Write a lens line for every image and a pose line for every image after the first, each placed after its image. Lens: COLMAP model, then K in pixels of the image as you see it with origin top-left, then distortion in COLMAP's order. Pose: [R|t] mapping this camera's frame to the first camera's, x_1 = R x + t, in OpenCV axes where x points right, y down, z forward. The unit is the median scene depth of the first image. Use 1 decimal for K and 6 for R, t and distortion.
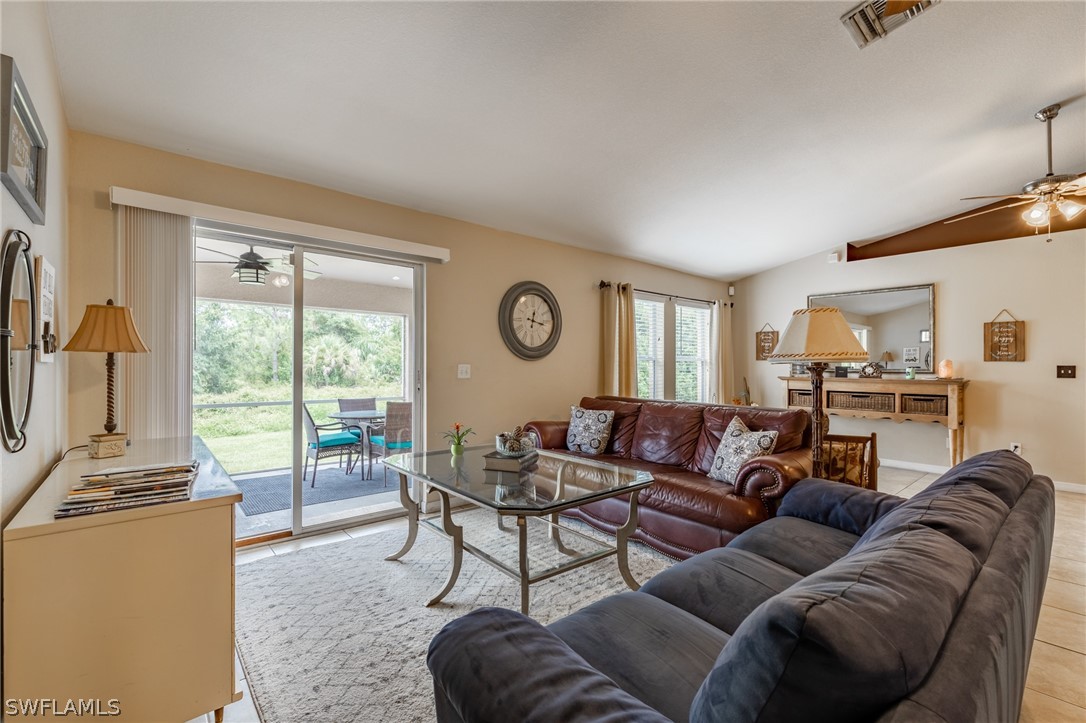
lens RADIAL K [[468.6, 0, 544.5], [0, 468.6, 364.6], [0, 0, 1]] dist [0.003196, -0.001345]
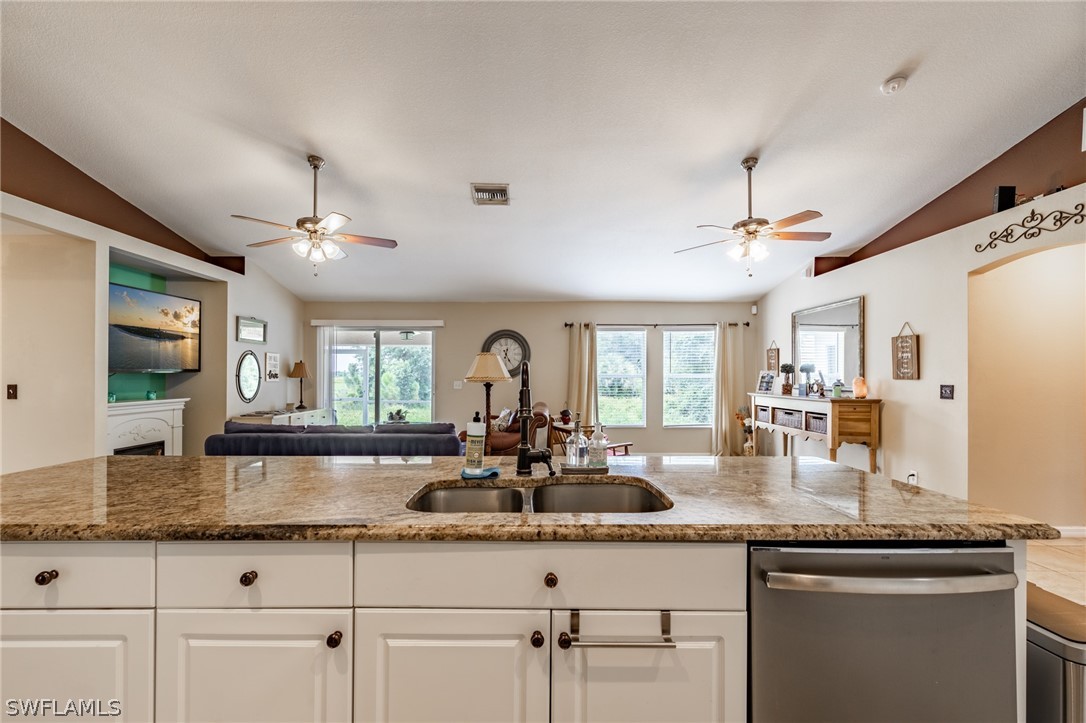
lens RADIAL K [[468.6, 0, 535.1], [0, 468.6, 377.2], [0, 0, 1]] dist [0.003196, -0.001345]
pose [[0.758448, -0.001352, -0.651732, 1.078183], [0.001249, 0.999999, -0.000622, -0.012864], [0.651732, -0.000342, 0.758449, -0.155187]]
